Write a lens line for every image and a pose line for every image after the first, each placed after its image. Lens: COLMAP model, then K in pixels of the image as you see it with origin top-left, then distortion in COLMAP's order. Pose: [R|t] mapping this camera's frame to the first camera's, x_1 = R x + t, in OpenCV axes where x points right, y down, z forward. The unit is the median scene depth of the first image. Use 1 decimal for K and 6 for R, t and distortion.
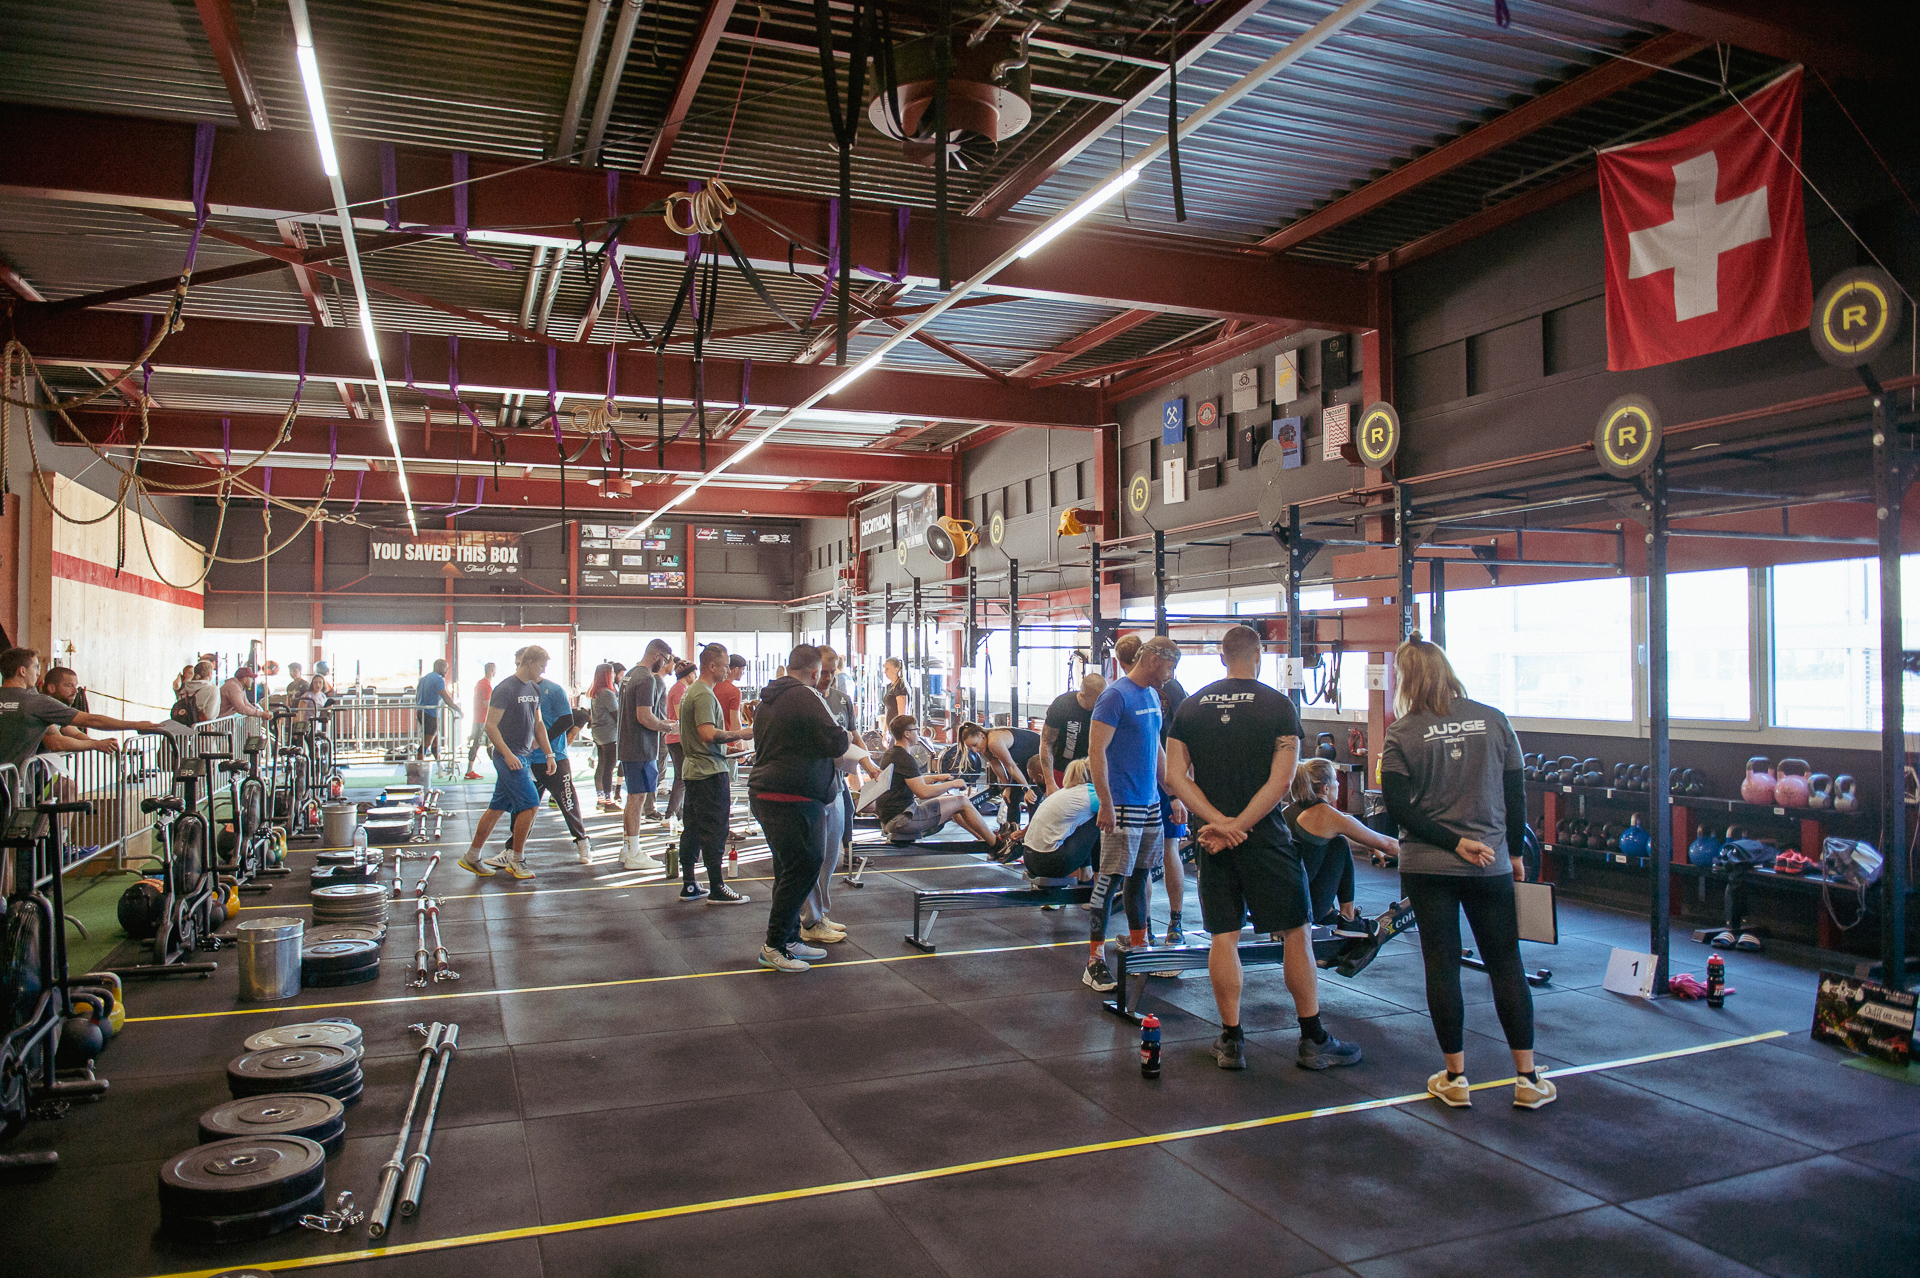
lens RADIAL K [[1322.5, 0, 962.2], [0, 1322.5, 641.1], [0, 0, 1]] dist [-0.052980, 0.007453]
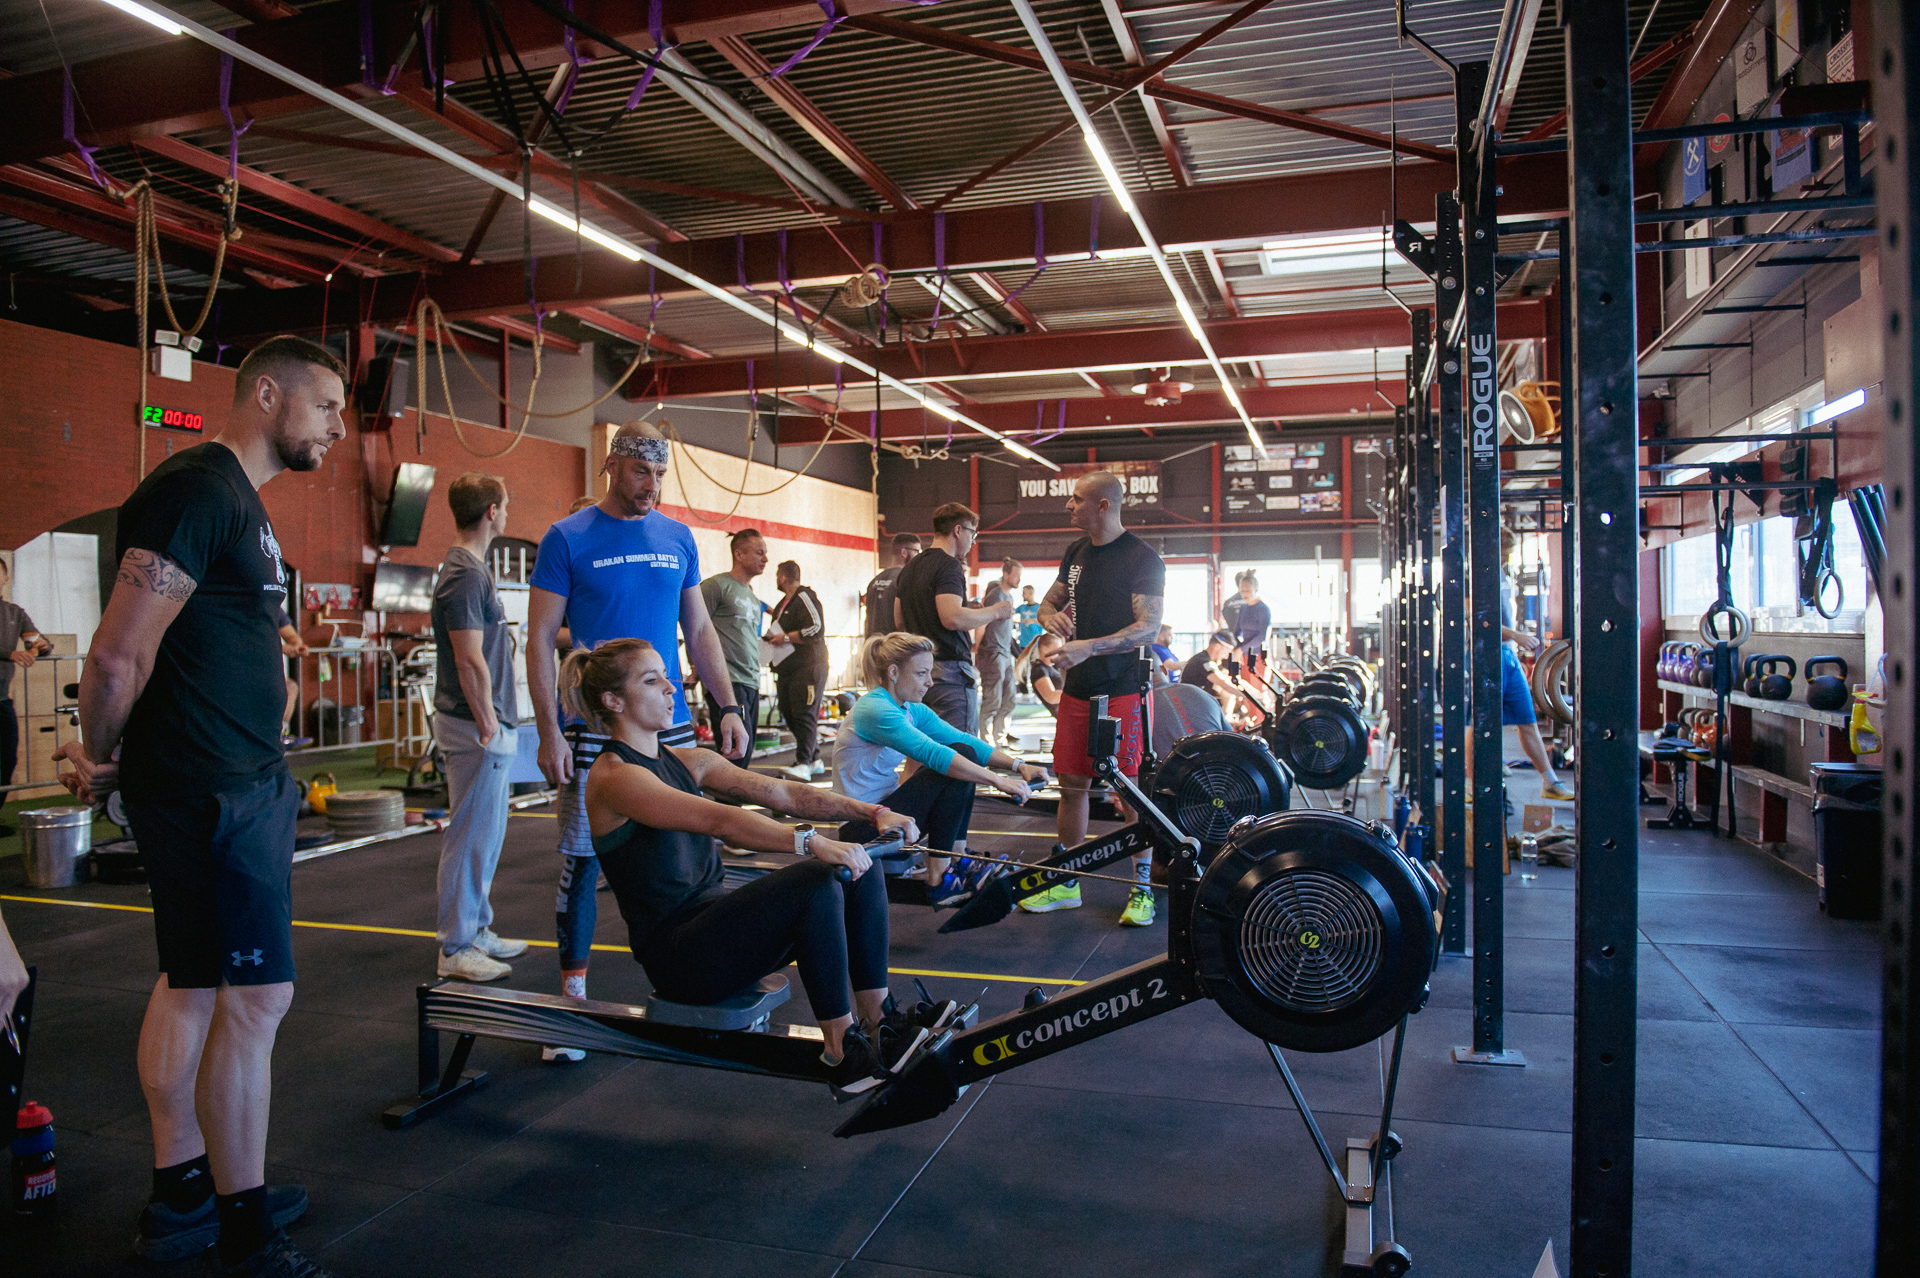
lens RADIAL K [[1322.5, 0, 956.8], [0, 1322.5, 637.3], [0, 0, 1]] dist [-0.052980, 0.007453]
pose [[0.783207, -0.000388, -0.621761, 0.146092], [0.020888, 0.999452, 0.025688, 0.018361], [0.621410, -0.033107, 0.782786, 0.165518]]
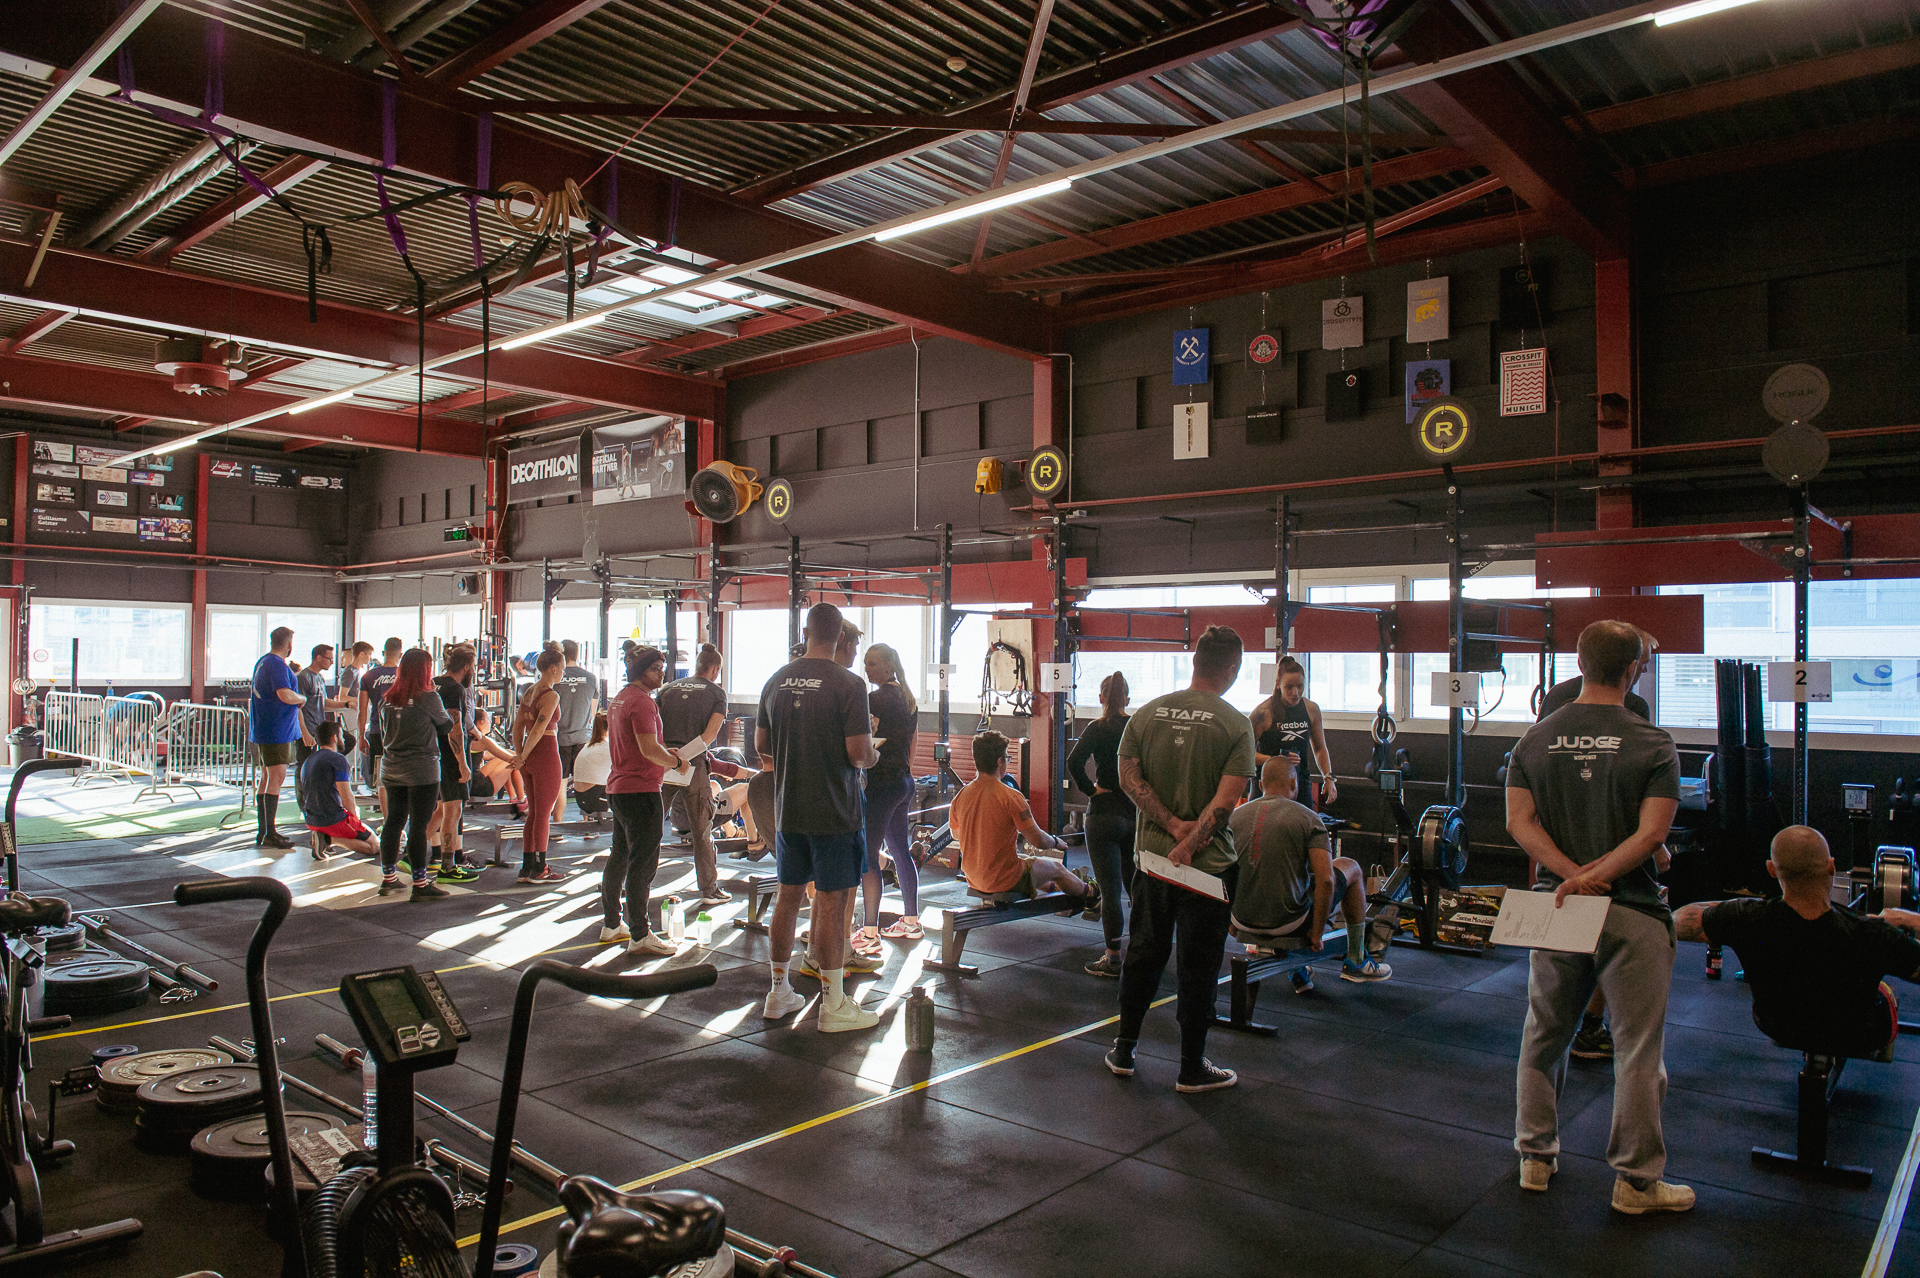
lens RADIAL K [[1322.5, 0, 962.1], [0, 1322.5, 636.8], [0, 0, 1]] dist [-0.052980, 0.007453]
pose [[0.887651, 0.023627, 0.459910, -0.176769], [-0.024180, 0.999697, -0.004687, 0.004787], [-0.459881, -0.006960, 0.887953, 0.199329]]
